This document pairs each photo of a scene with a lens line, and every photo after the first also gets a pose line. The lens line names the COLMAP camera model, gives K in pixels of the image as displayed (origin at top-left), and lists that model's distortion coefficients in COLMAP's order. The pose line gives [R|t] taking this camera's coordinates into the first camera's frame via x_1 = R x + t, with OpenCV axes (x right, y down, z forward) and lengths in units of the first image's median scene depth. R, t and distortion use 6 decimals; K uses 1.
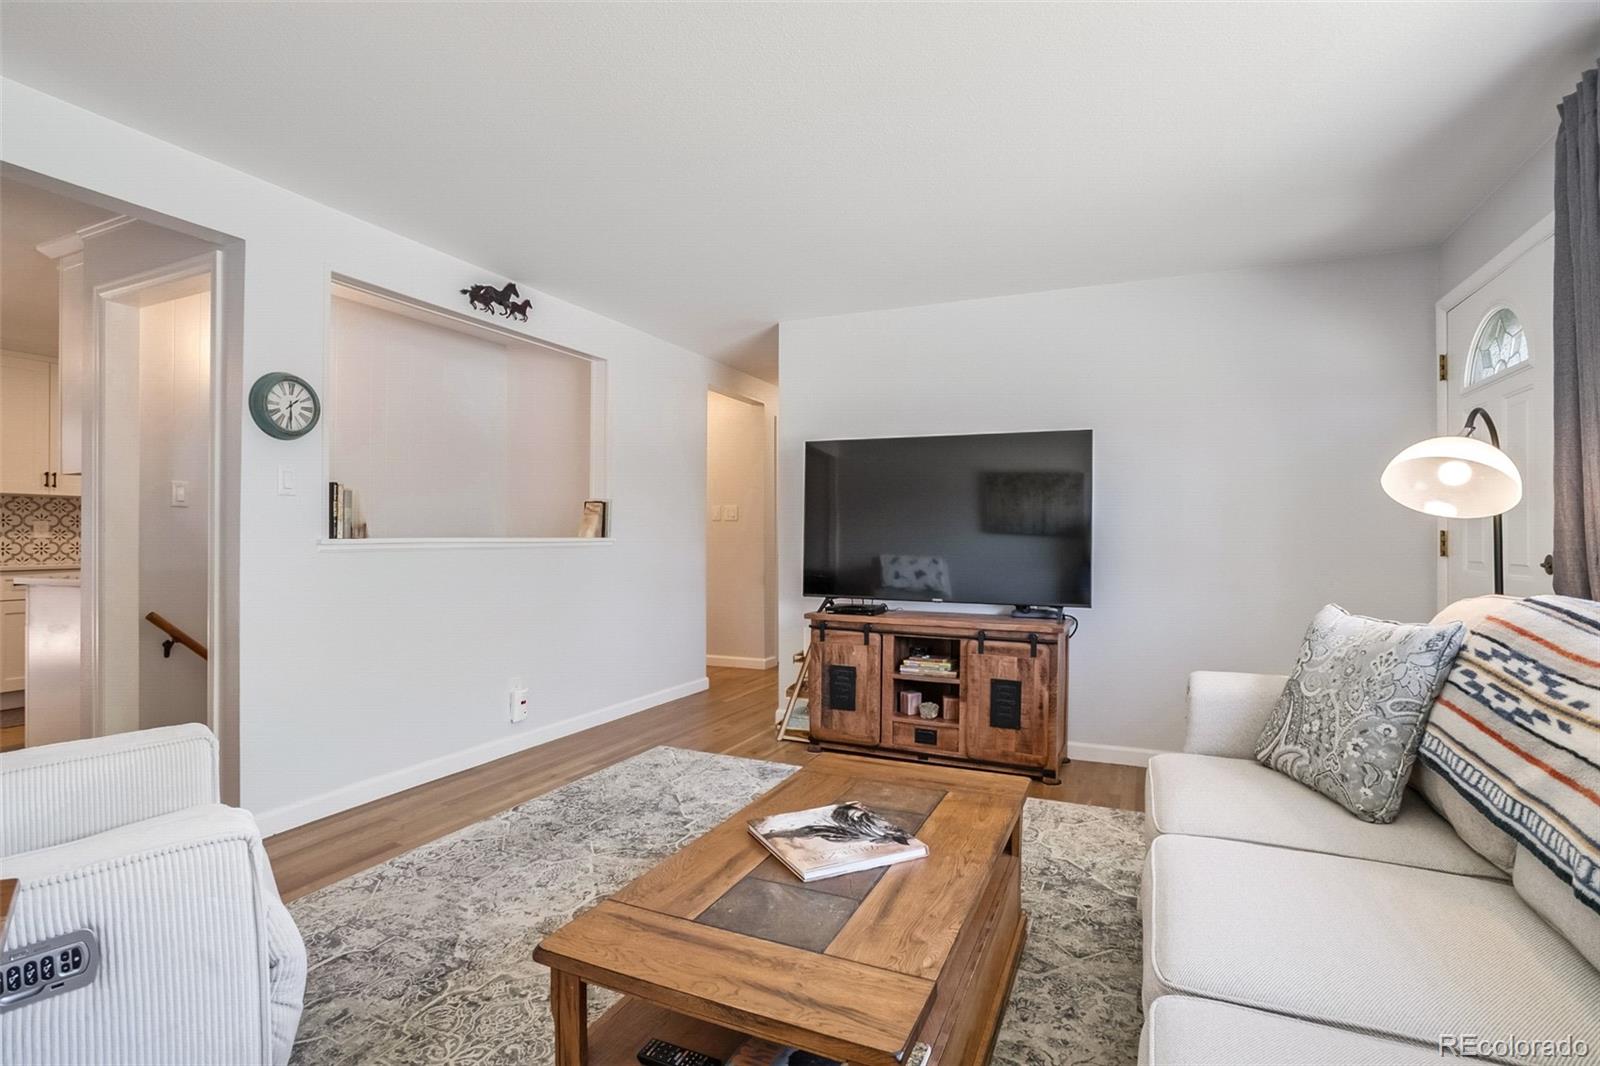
lens RADIAL K [[770.7, 0, 784.8], [0, 770.7, 533.5], [0, 0, 1]] dist [-0.052659, 0.026312]
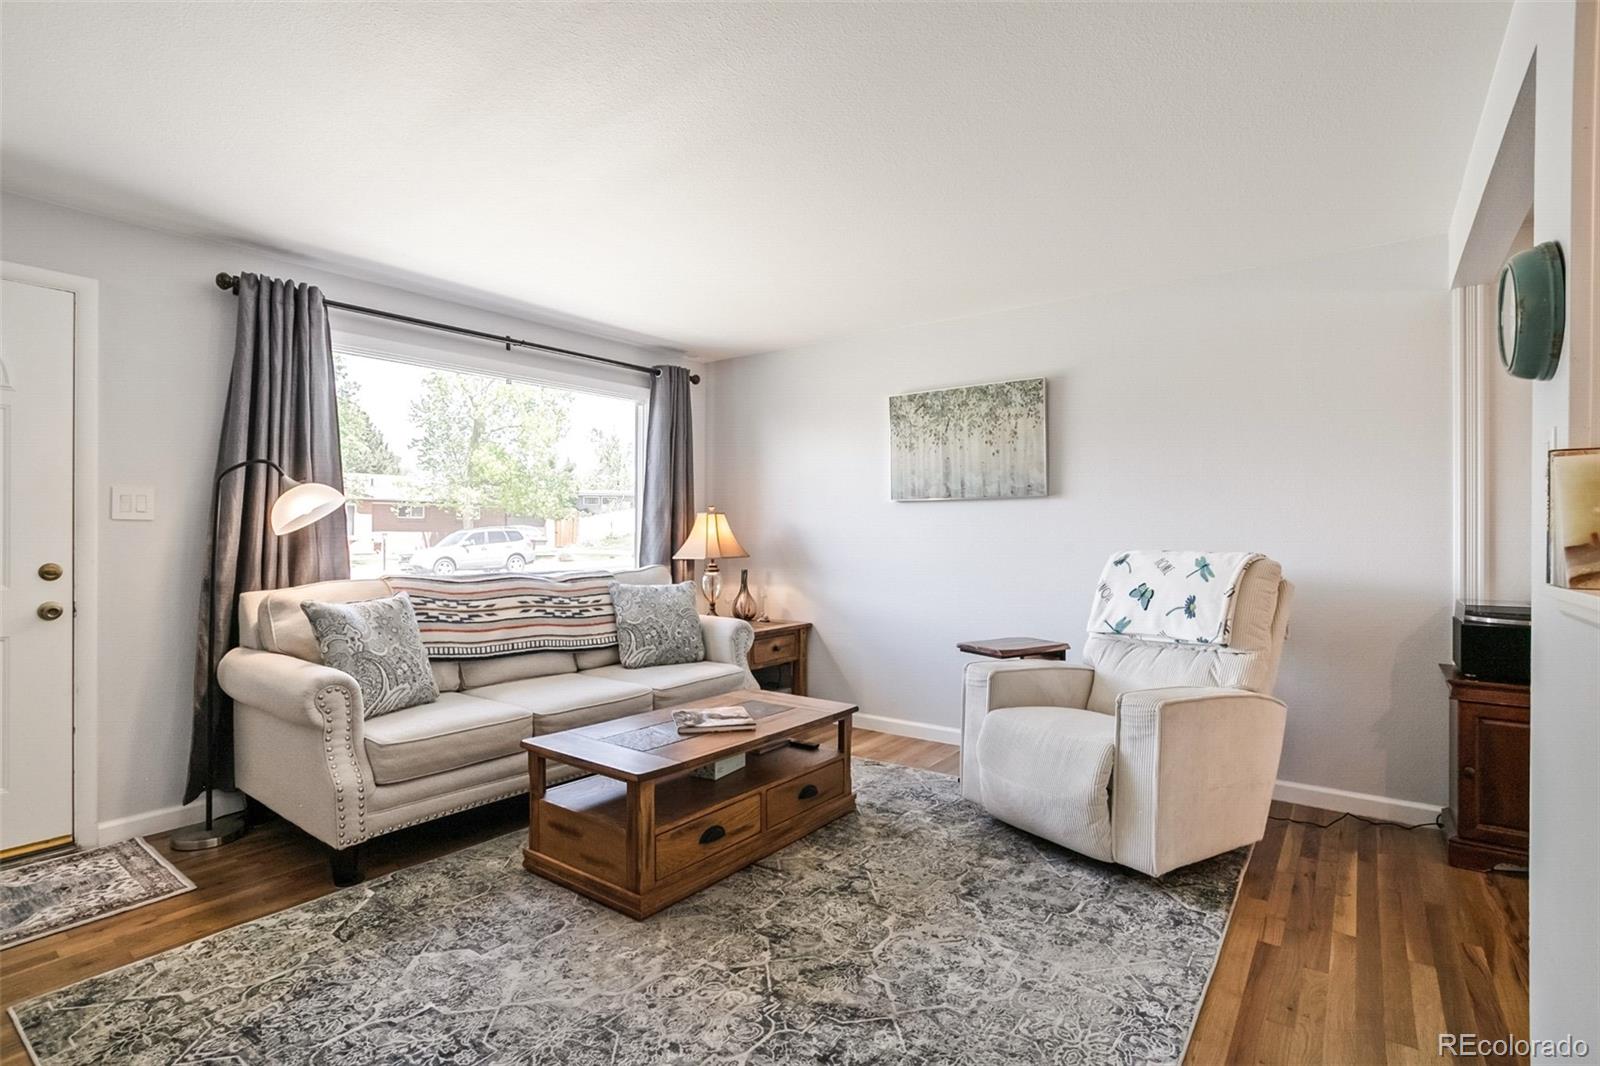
lens RADIAL K [[770.7, 0, 798.0], [0, 770.7, 531.5], [0, 0, 1]] dist [-0.052659, 0.026312]
pose [[-0.981042, -0.004868, 0.193734, -0.309713], [-0.005750, 0.999976, -0.003990, -0.022442], [-0.193710, -0.005029, -0.981046, 1.767996]]
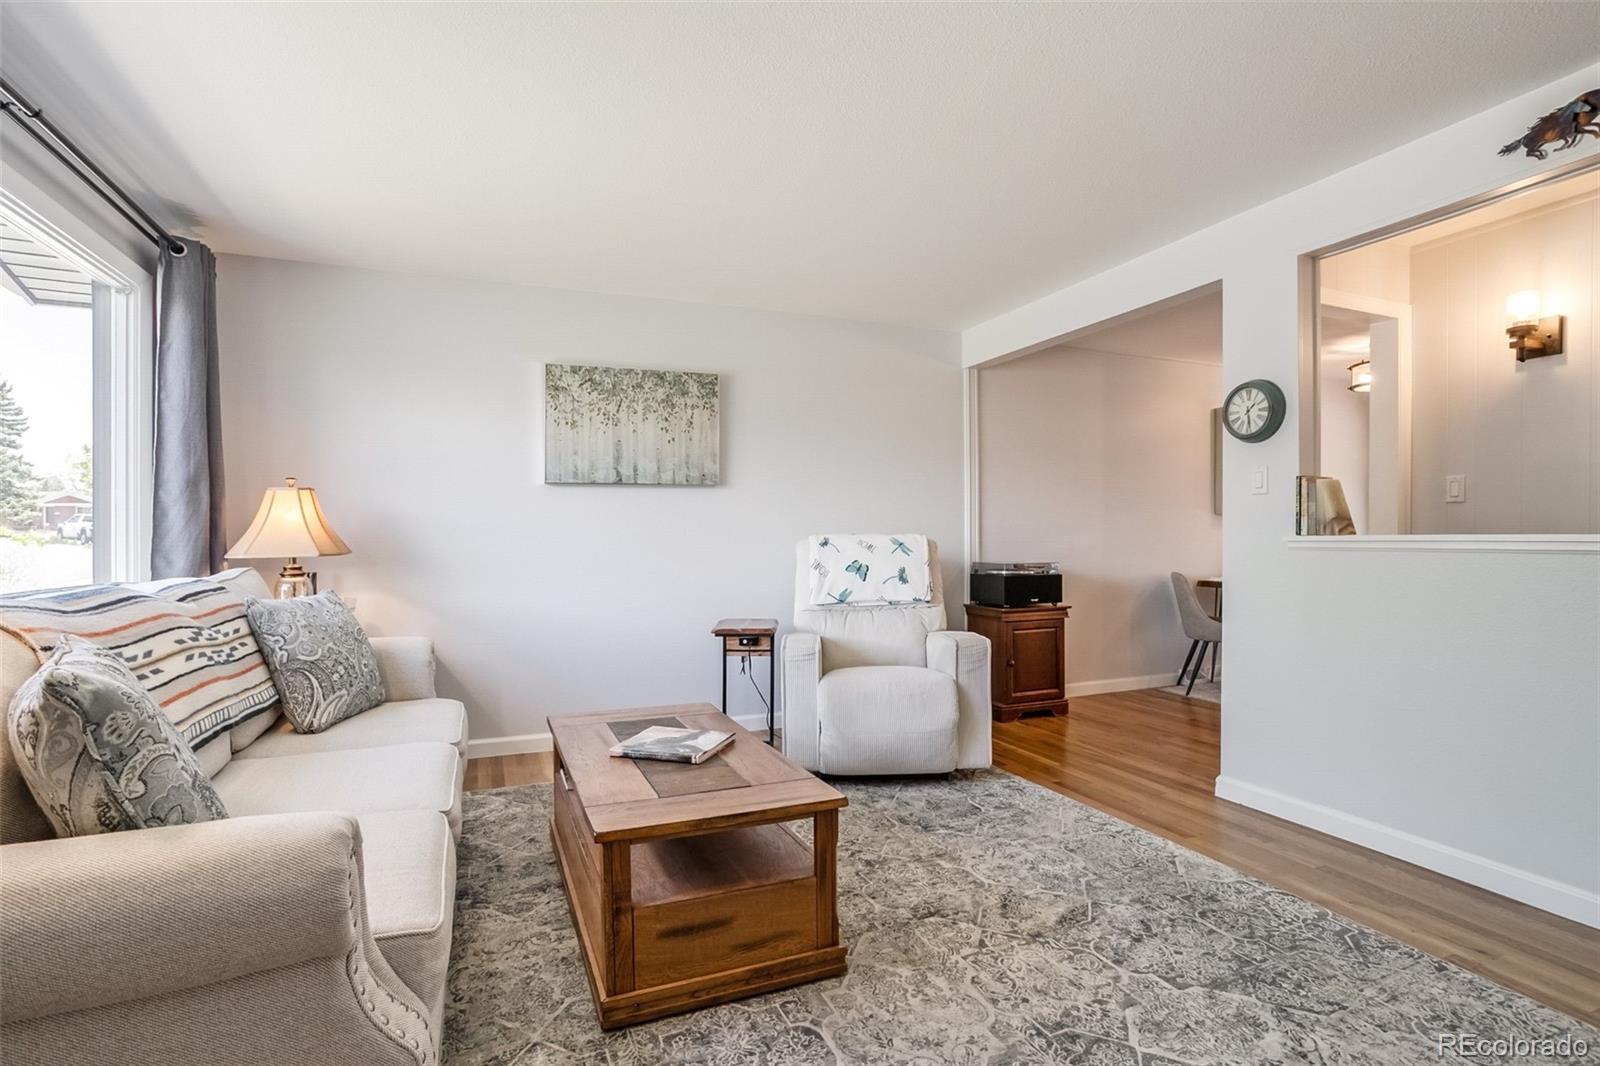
lens RADIAL K [[770.7, 0, 797.1], [0, 770.7, 541.1], [0, 0, 1]] dist [-0.052659, 0.026312]
pose [[-0.669741, 0.005384, -0.742576, 0.631276], [0.003205, 0.999985, 0.004360, 0.009099], [0.742588, 0.000540, -0.669748, 1.380639]]
